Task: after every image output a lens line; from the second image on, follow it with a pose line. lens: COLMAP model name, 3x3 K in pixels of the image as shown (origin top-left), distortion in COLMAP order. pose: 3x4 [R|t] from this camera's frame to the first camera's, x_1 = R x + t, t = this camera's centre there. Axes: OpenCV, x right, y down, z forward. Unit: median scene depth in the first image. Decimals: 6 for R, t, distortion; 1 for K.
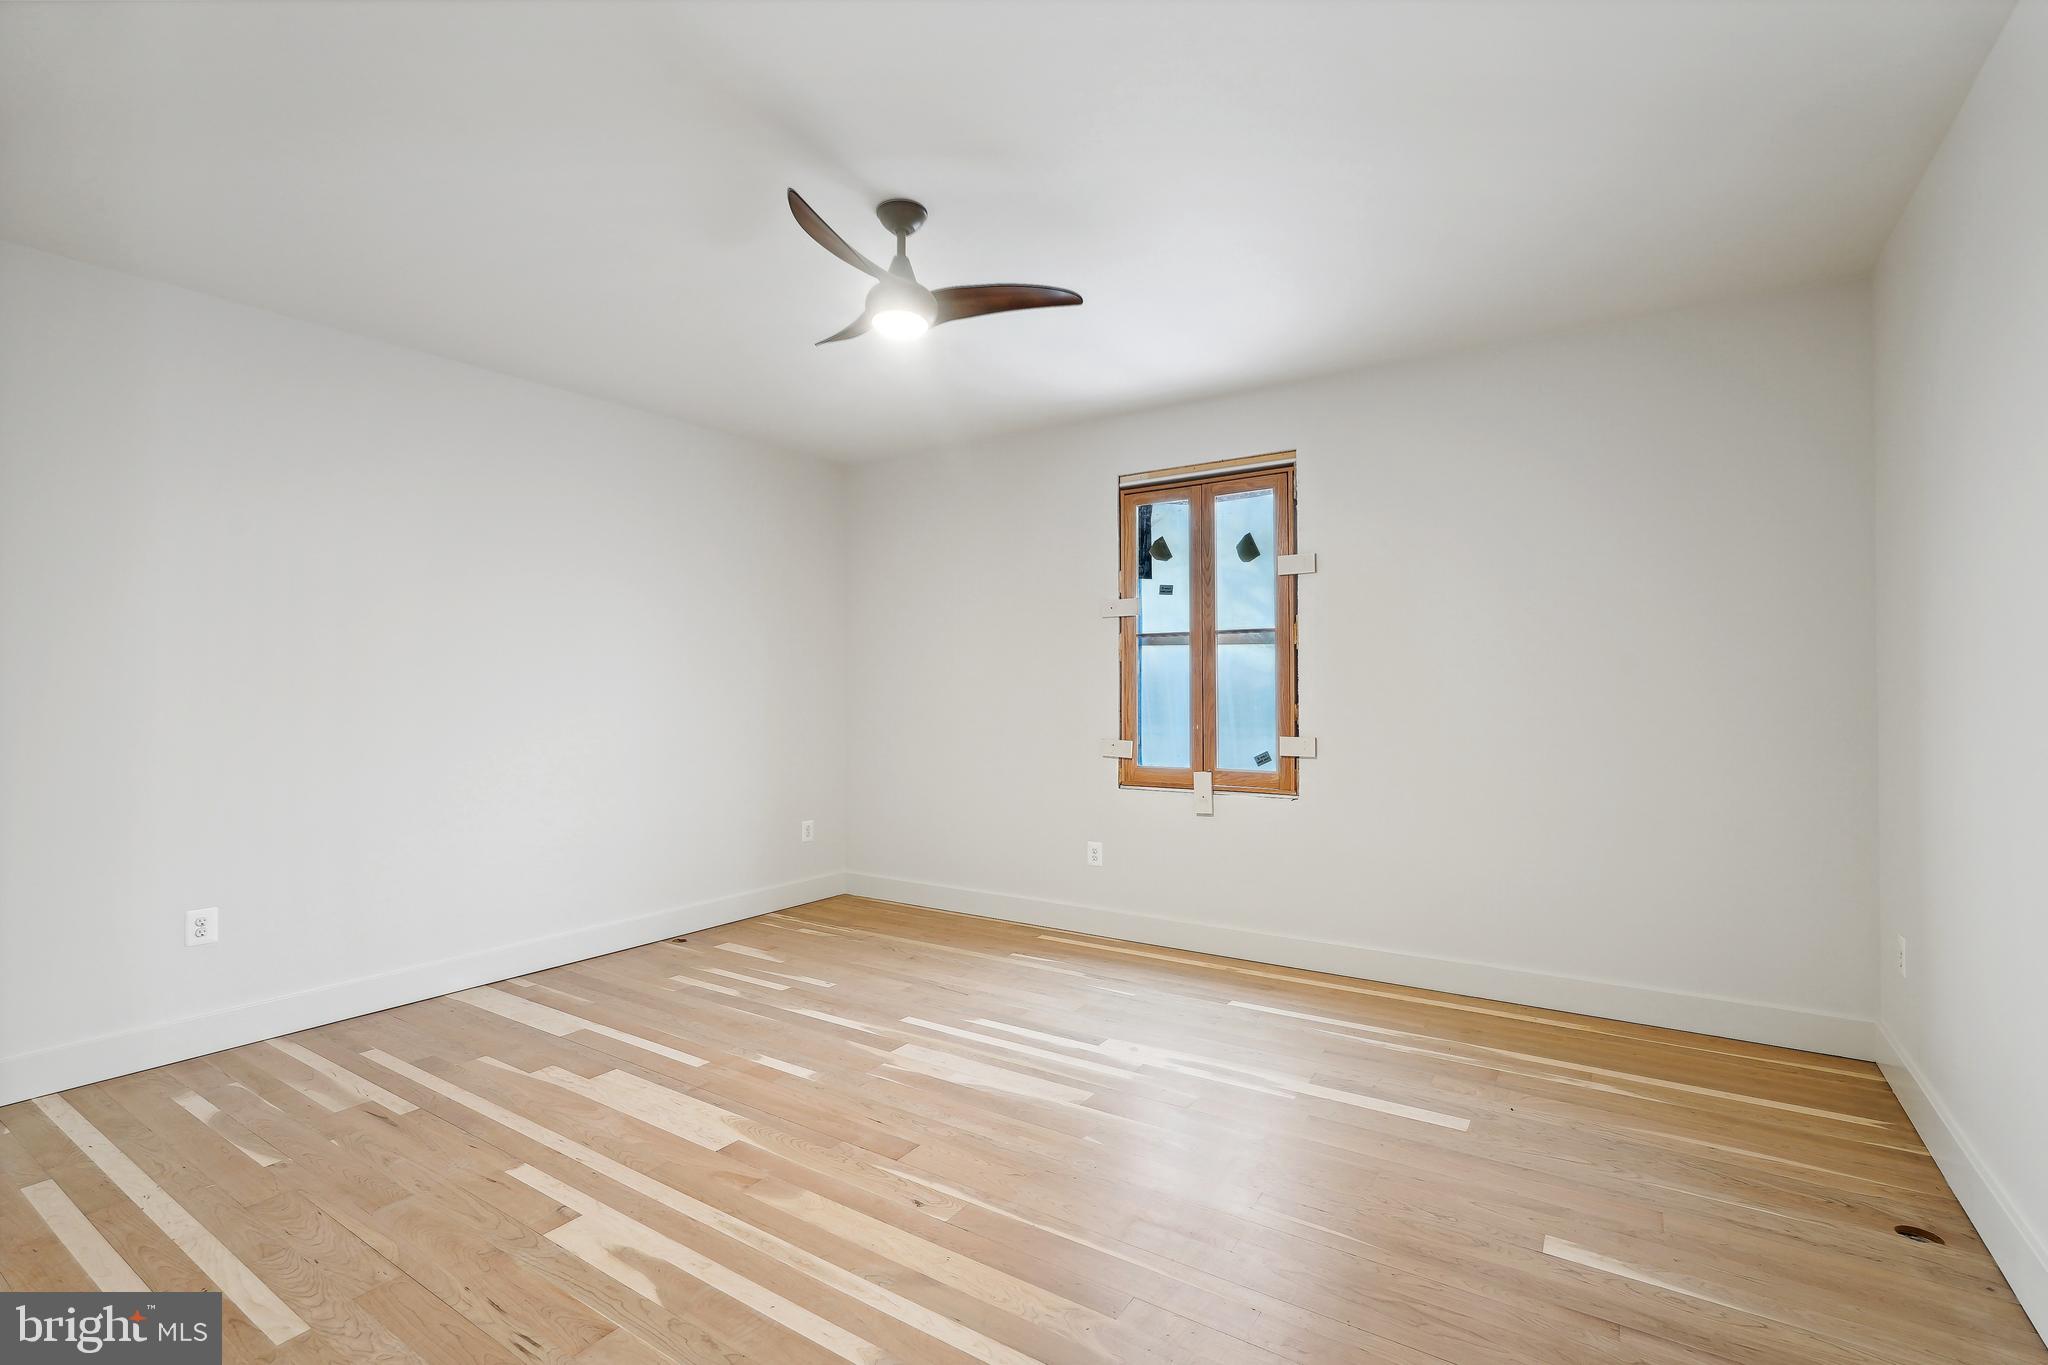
lens RADIAL K [[914.0, 0, 1022.7], [0, 914.0, 687.0], [0, 0, 1]] dist [0.001314, 0.000274]
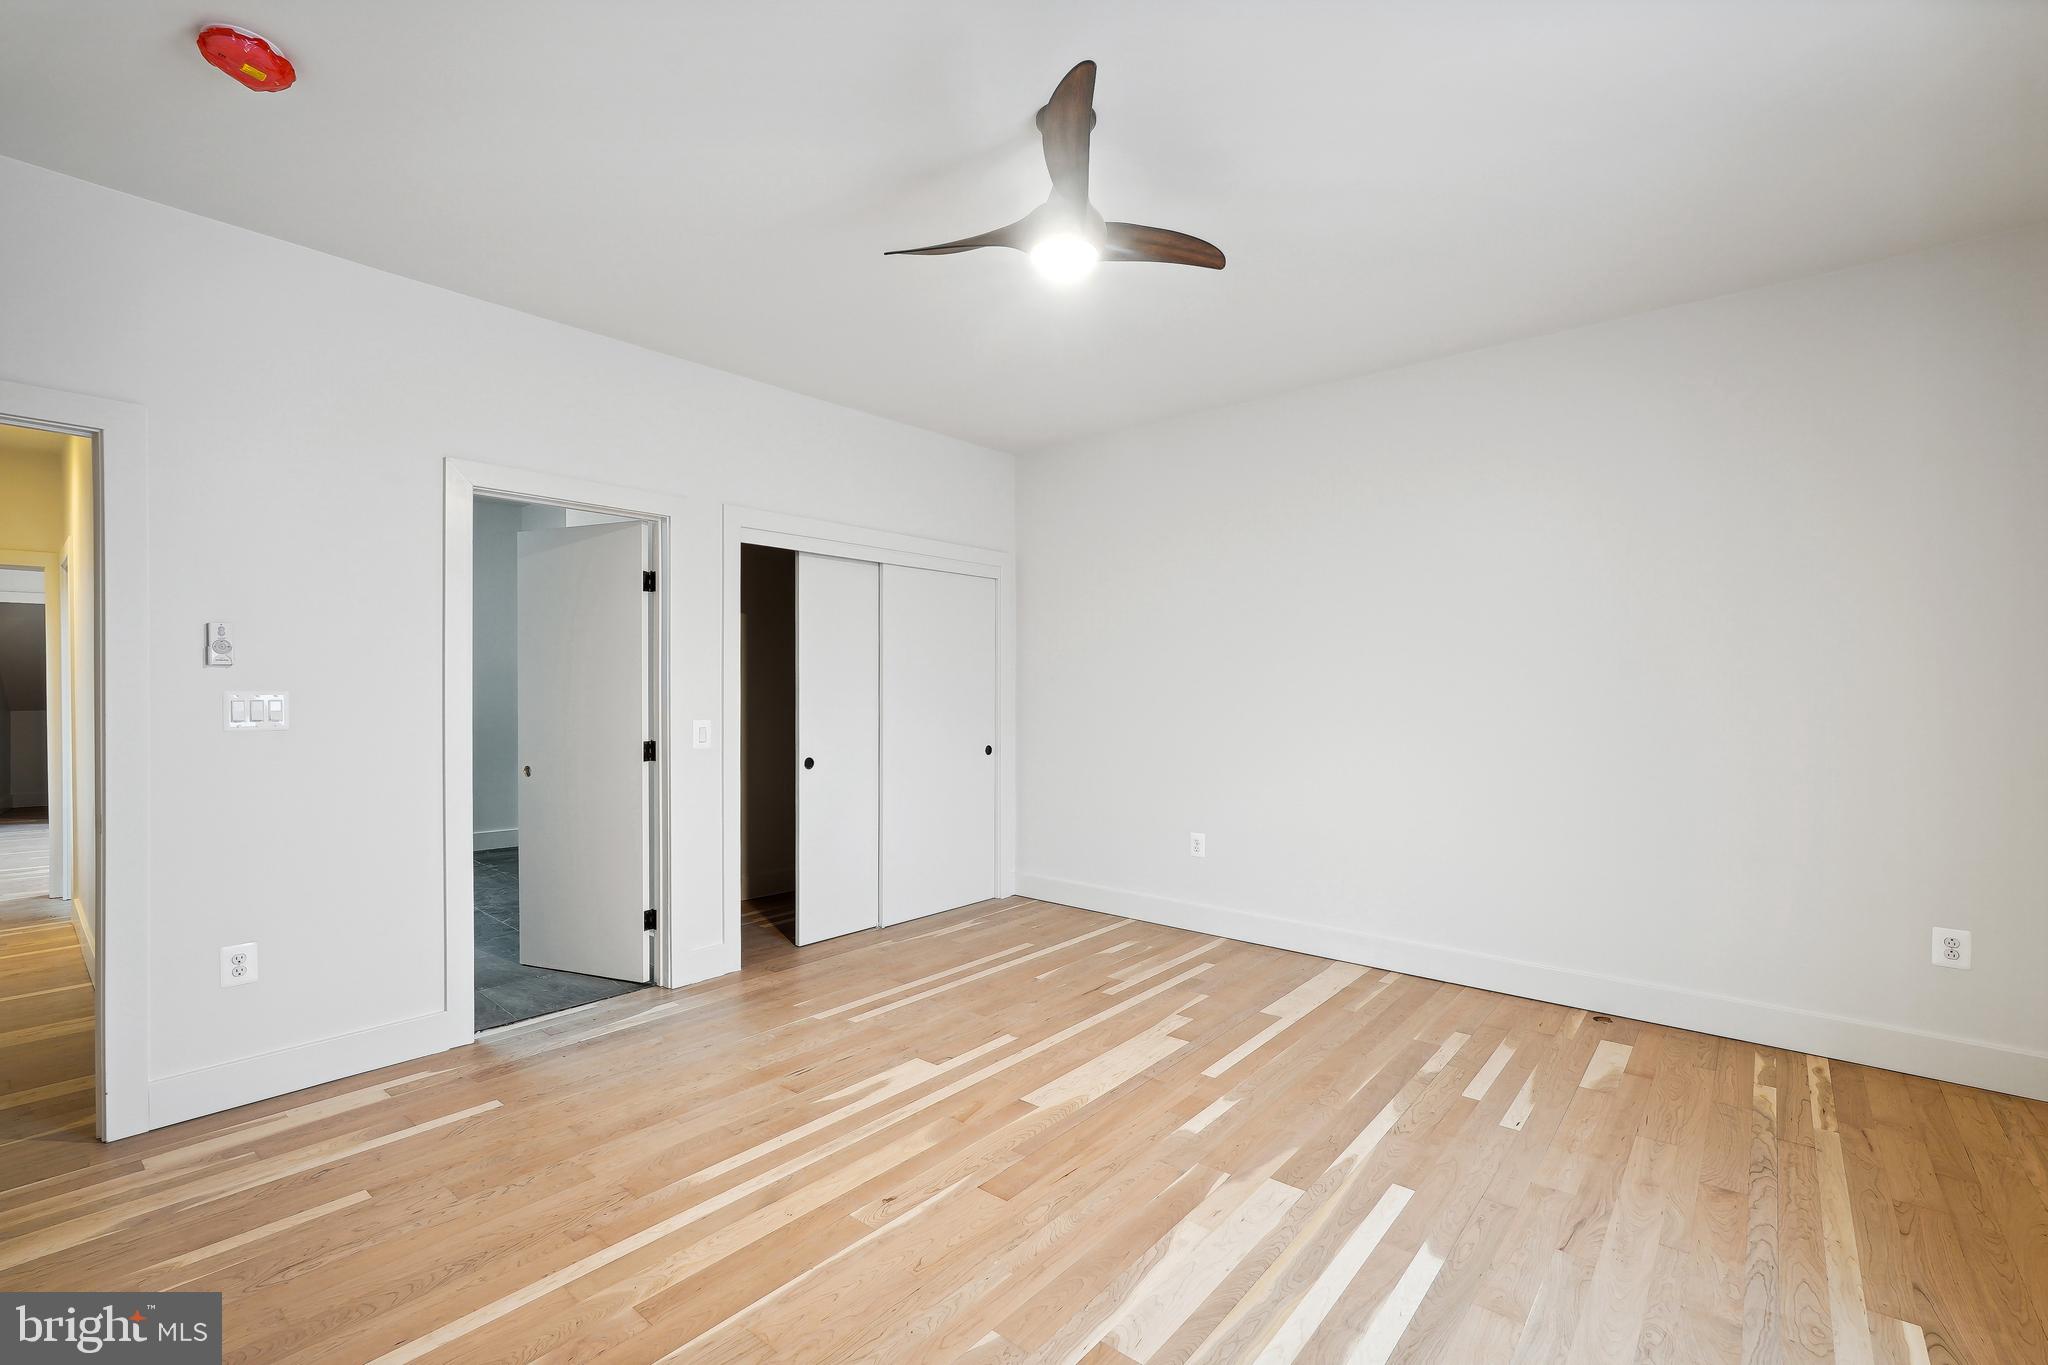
lens RADIAL K [[914.0, 0, 1023.2], [0, 914.0, 685.5], [0, 0, 1]] dist [0.001314, 0.000274]
pose [[-0.112064, 0.002345, -0.993698, 0.627926], [0.007976, 0.999967, 0.001460, -0.002492], [0.993669, -0.007762, -0.112079, 0.911526]]
